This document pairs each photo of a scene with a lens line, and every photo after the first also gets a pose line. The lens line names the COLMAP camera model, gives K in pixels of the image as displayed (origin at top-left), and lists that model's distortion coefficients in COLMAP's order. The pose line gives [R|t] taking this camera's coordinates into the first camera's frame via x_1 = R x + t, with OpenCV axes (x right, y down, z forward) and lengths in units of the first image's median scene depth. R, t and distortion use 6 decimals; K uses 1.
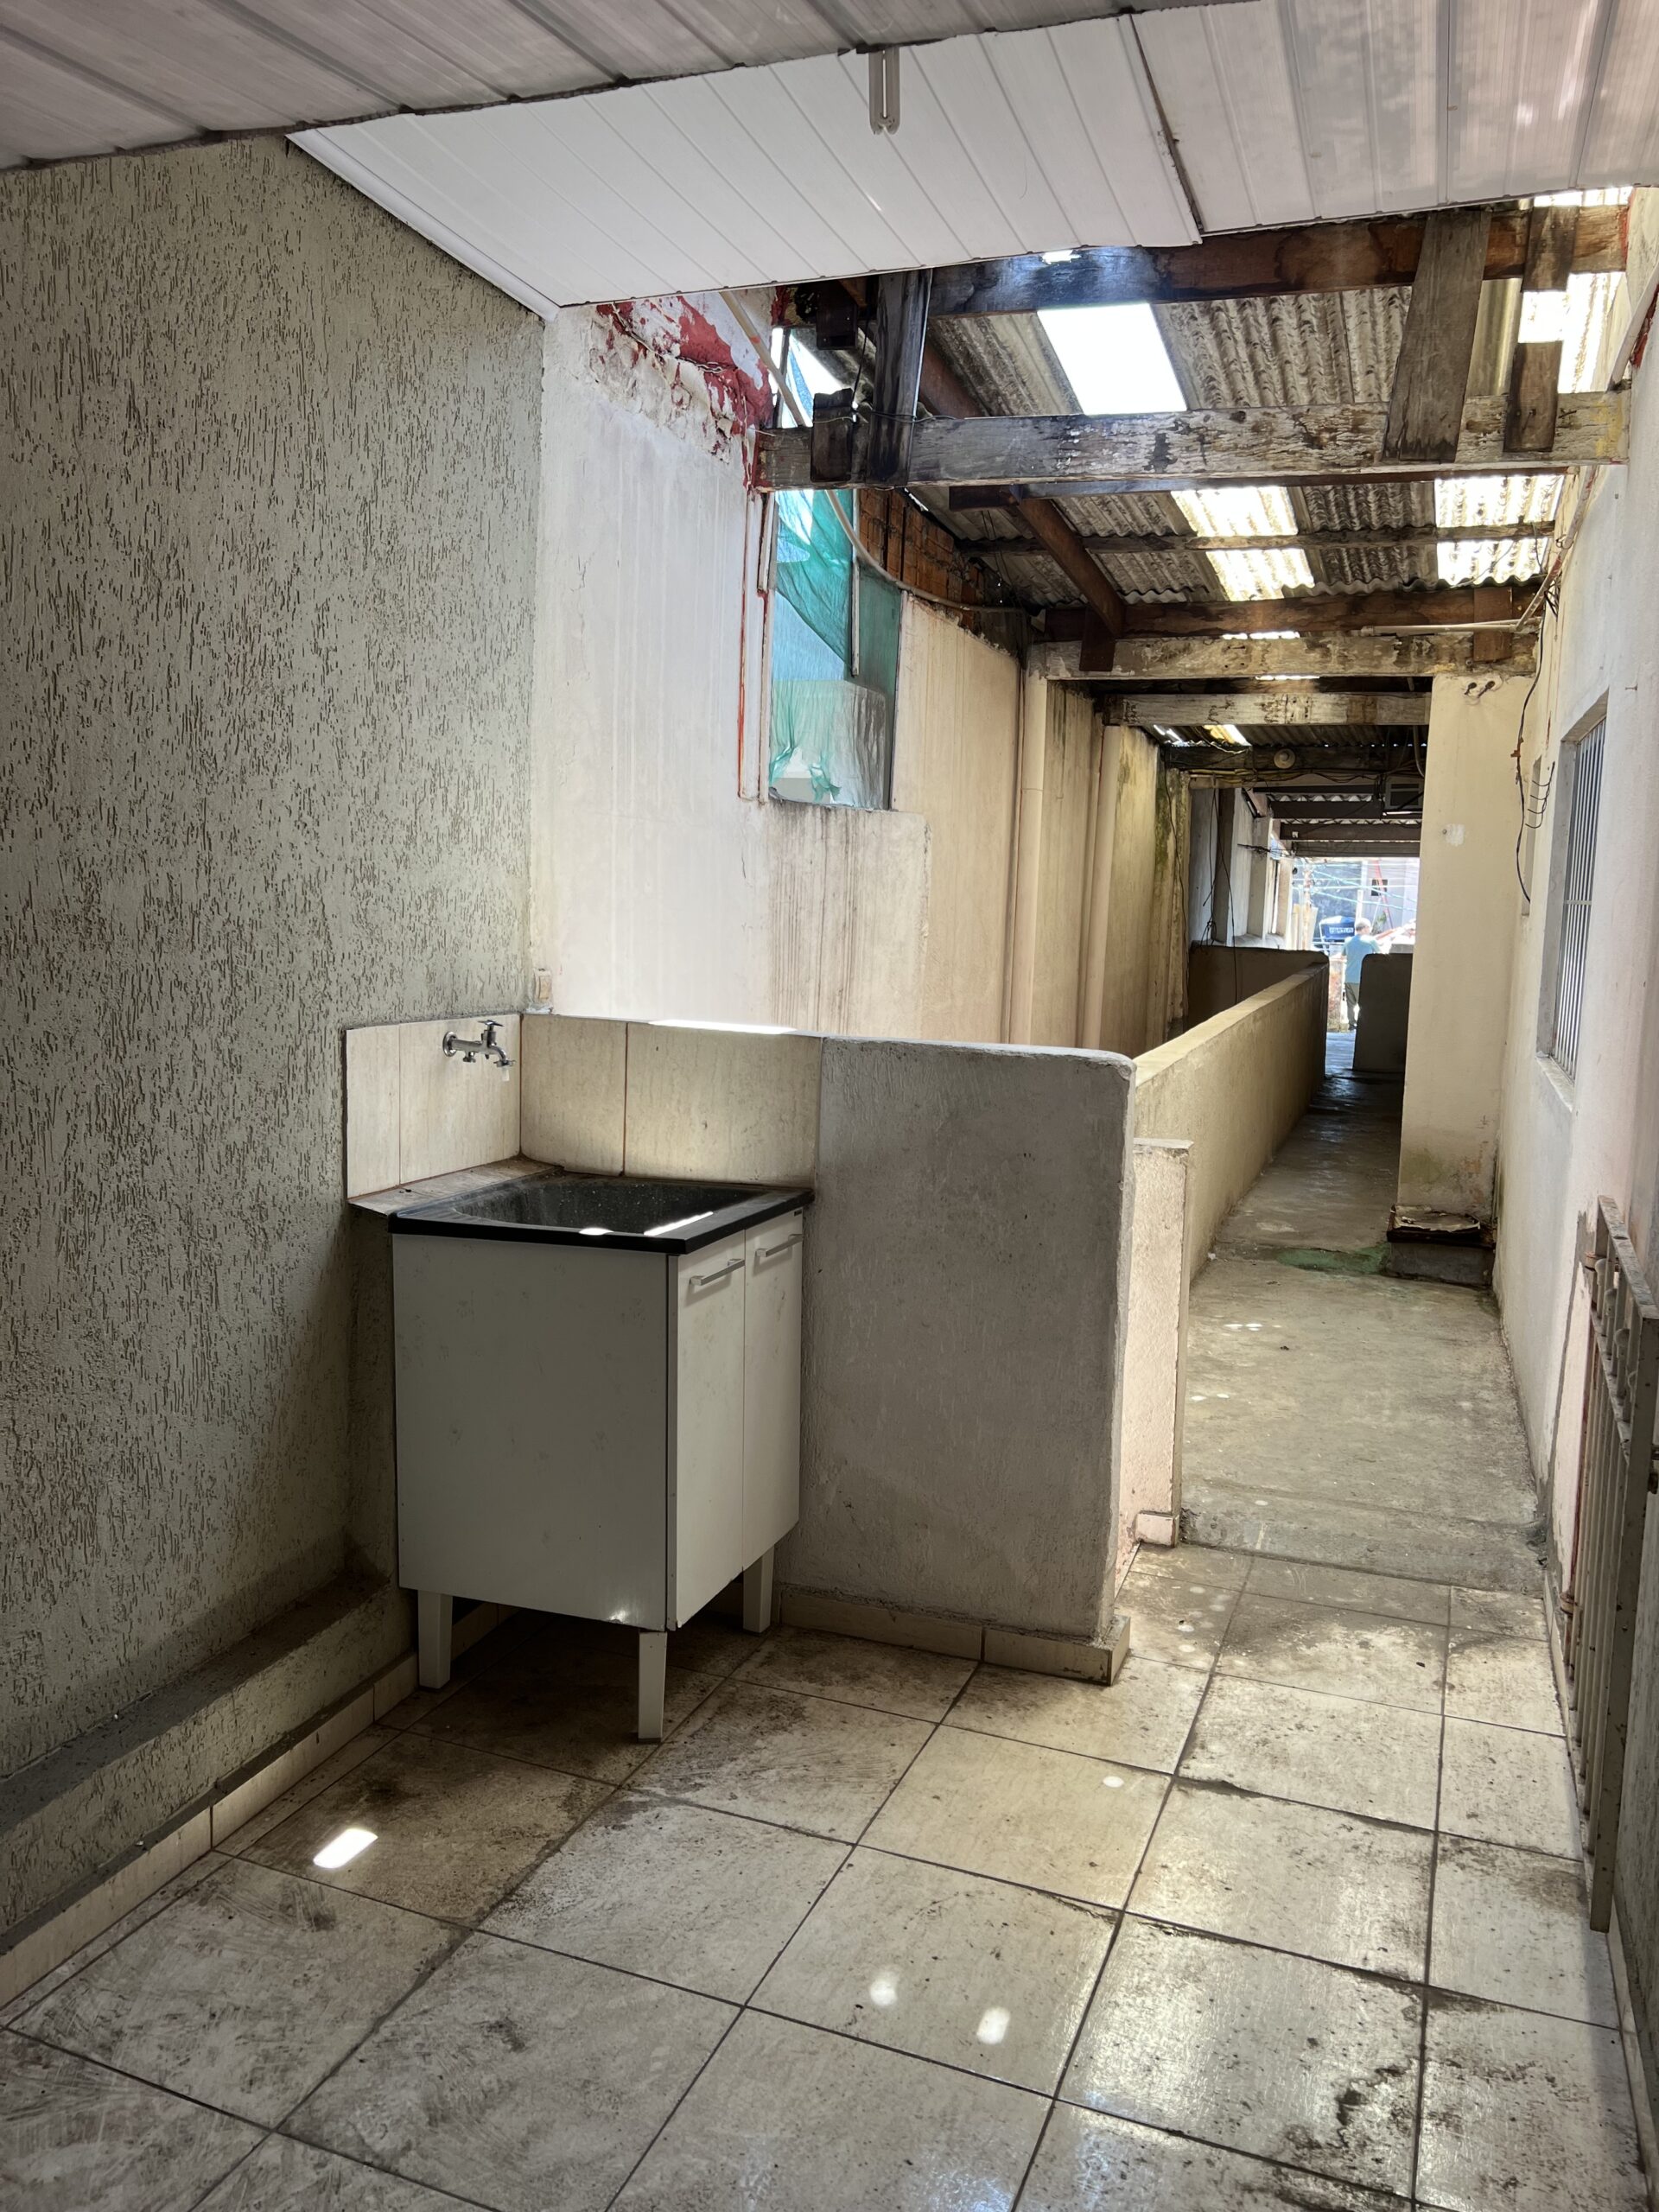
lens RADIAL K [[1664.0, 0, 843.0], [0, 1664.0, 1103.8], [0, 0, 1]] dist [0.045180, -0.055269]
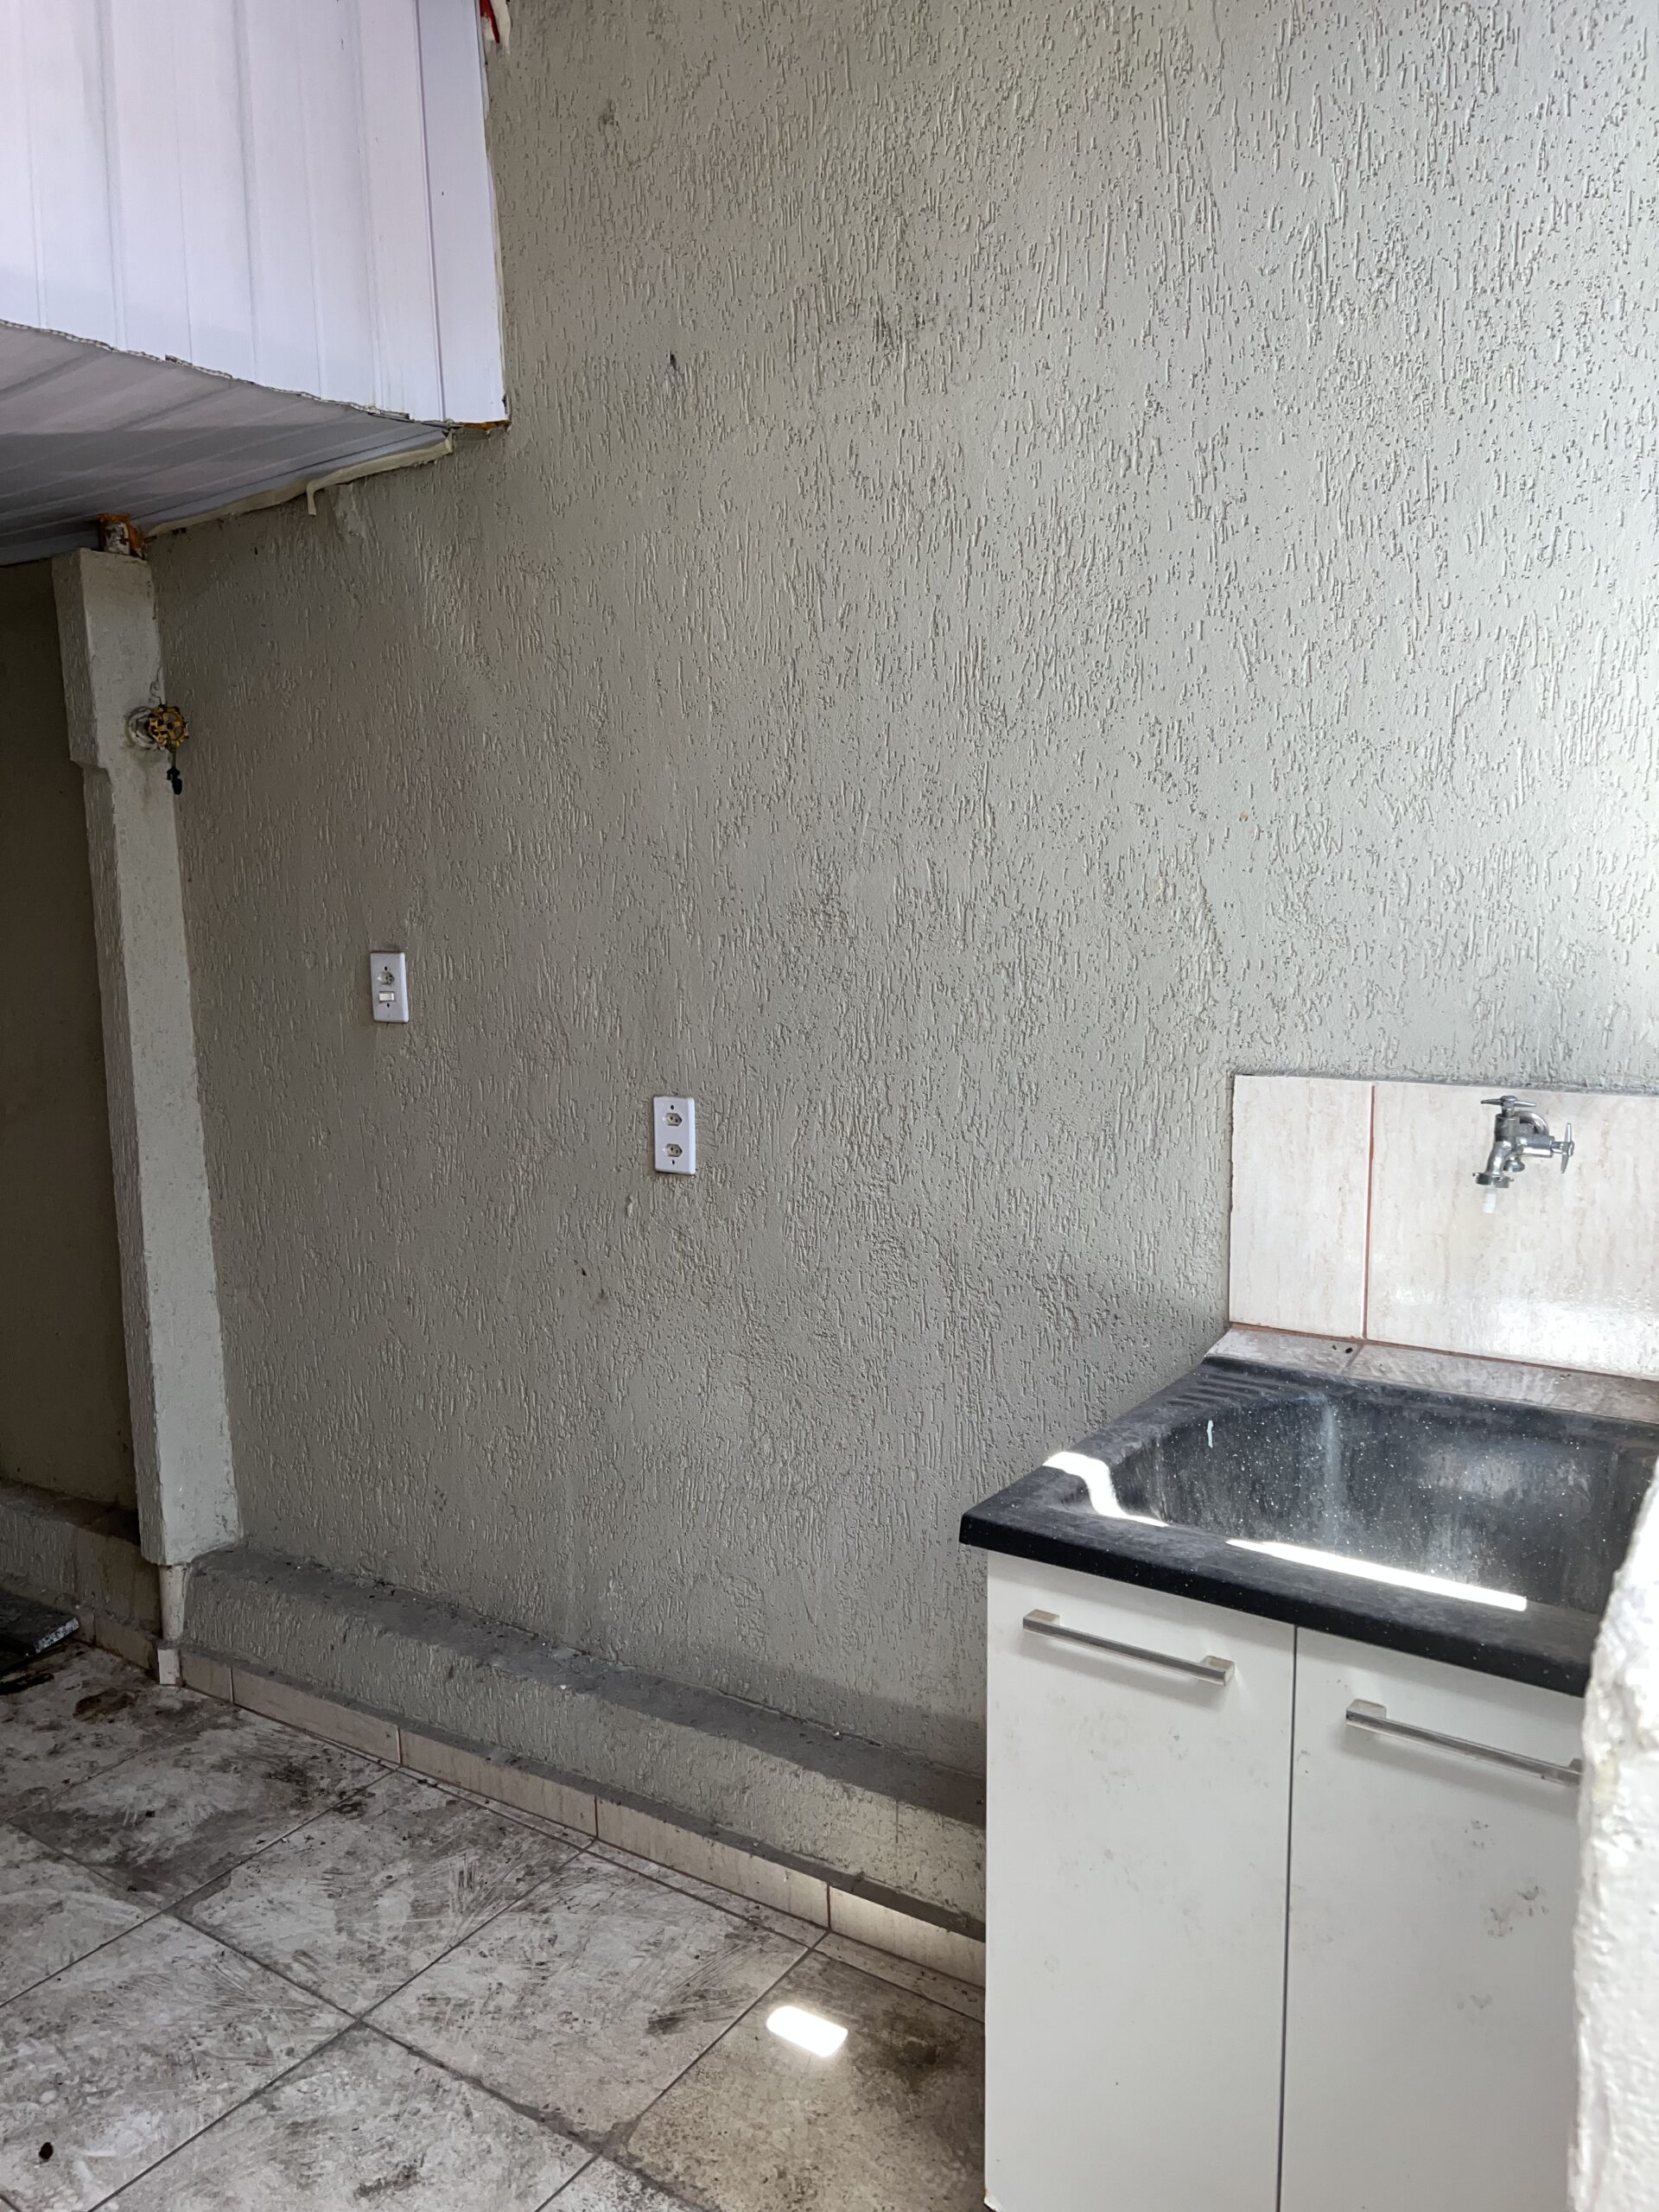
lens RADIAL K [[1664.0, 0, 842.2], [0, 1664.0, 1117.3], [0, 0, 1]] dist [0.045180, -0.055269]
pose [[-0.231624, 0.128235, -0.964316, 0.454460], [-0.101115, 0.982731, 0.154971, -0.135591], [0.967536, 0.133402, -0.214658, 1.166026]]
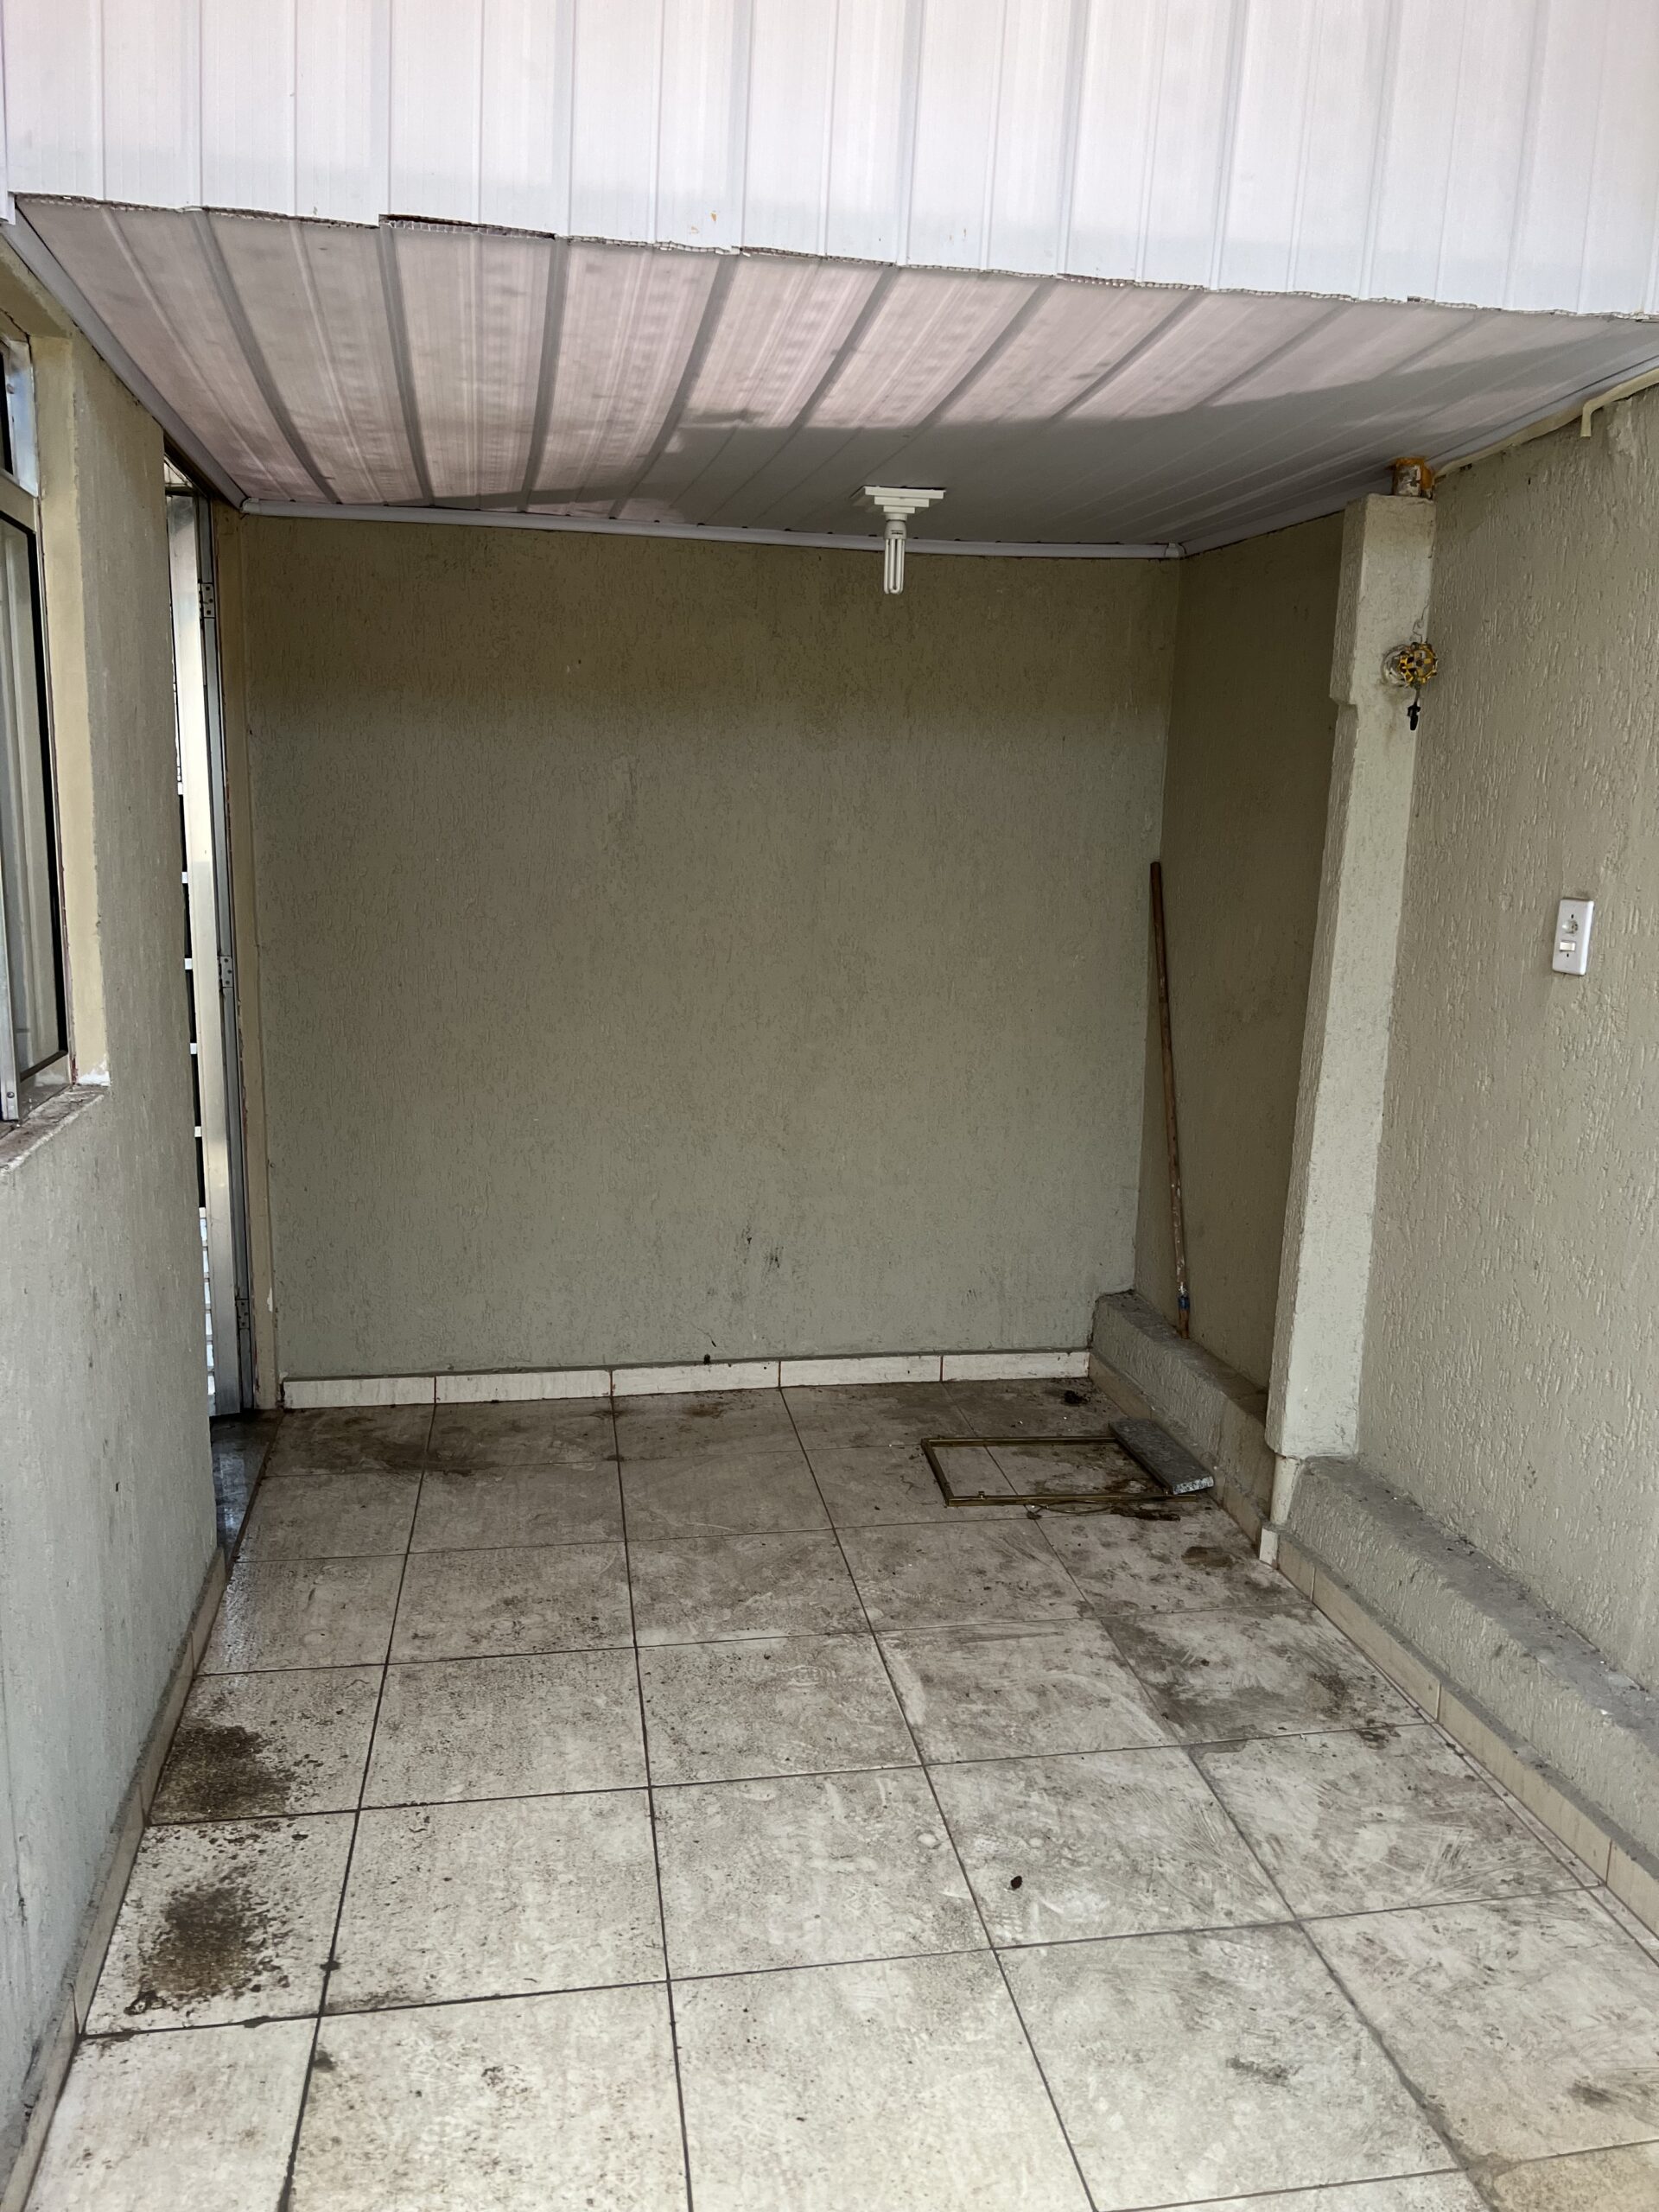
lens RADIAL K [[1664.0, 0, 843.6], [0, 1664.0, 1111.9], [0, 0, 1]] dist [0.045180, -0.055269]
pose [[-0.856242, 0.045451, -0.514572, 0.384424], [-0.111894, 0.956154, 0.270645, -0.146573], [0.504311, 0.289315, -0.813613, 1.283260]]
